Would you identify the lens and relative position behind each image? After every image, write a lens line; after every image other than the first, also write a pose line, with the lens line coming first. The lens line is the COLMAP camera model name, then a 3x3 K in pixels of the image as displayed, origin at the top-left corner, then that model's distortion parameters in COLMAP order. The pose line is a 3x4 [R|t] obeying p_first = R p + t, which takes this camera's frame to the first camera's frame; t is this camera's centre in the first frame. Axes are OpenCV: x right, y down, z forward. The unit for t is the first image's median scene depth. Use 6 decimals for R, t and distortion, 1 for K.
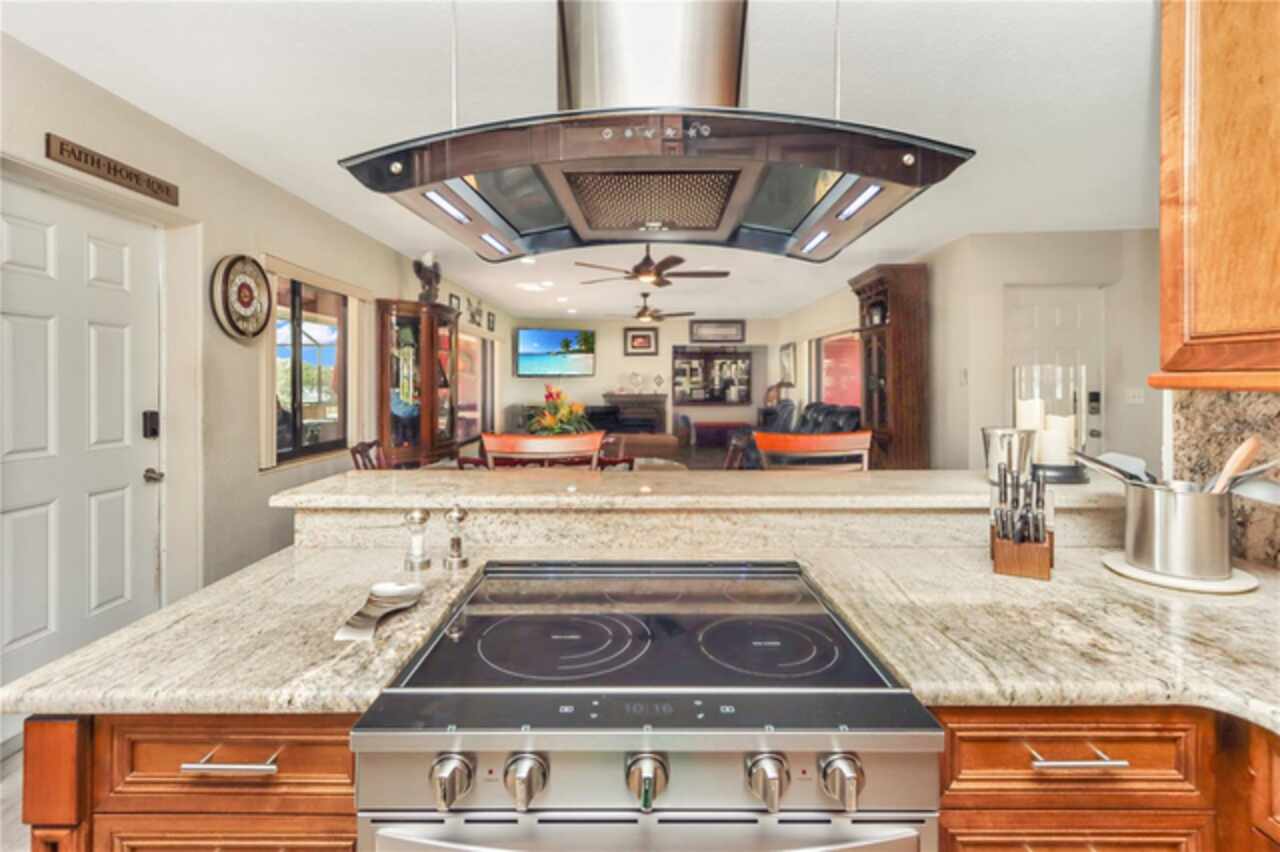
lens RADIAL K [[602.9, 0, 640.5], [0, 602.9, 384.0], [0, 0, 1]] dist [0.004946, 0.000849]
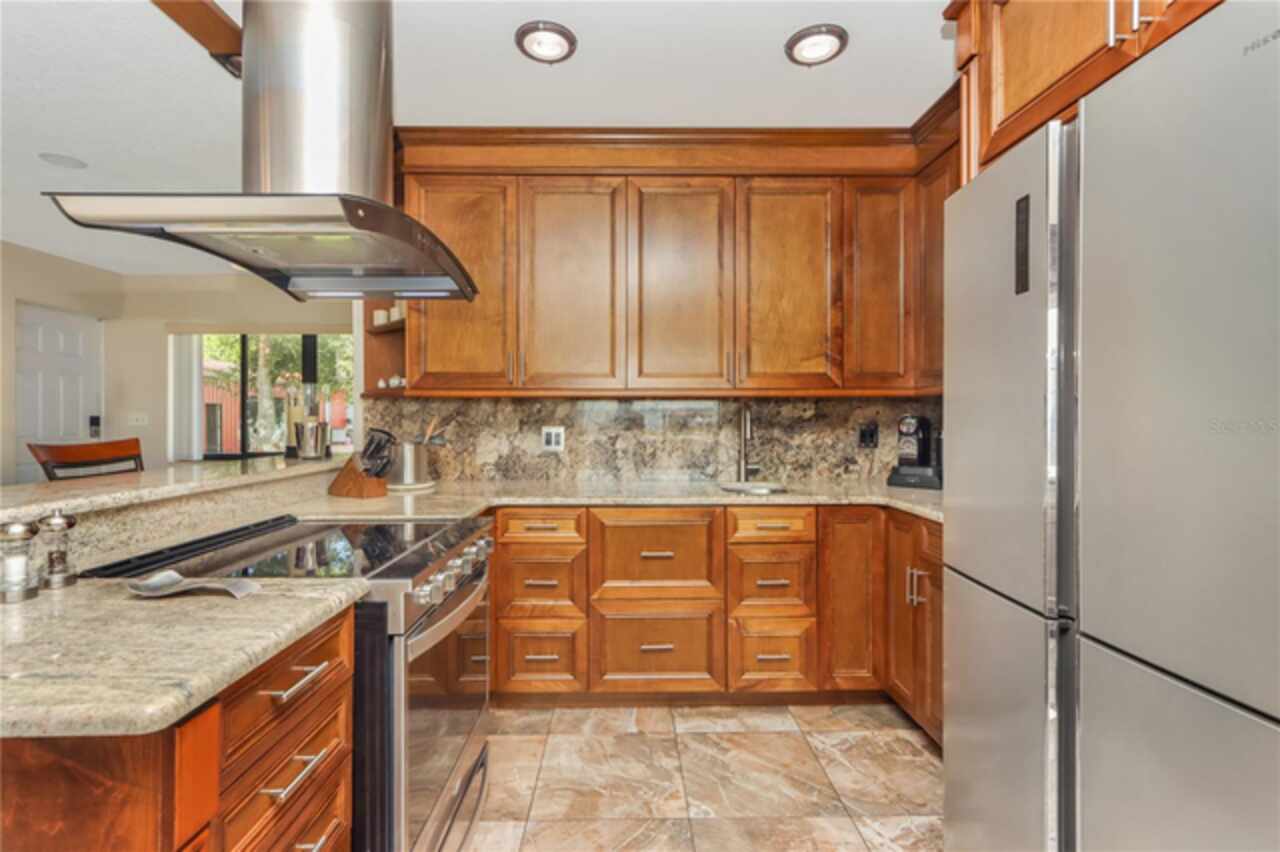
lens RADIAL K [[602.9, 0, 638.2], [0, 602.9, 422.2], [0, 0, 1]] dist [0.004946, 0.000849]
pose [[-0.037542, -0.002340, 0.999292, -1.045024], [0.005833, 0.999980, 0.002561, 0.076972], [-0.999278, 0.005925, -0.037527, 0.224049]]
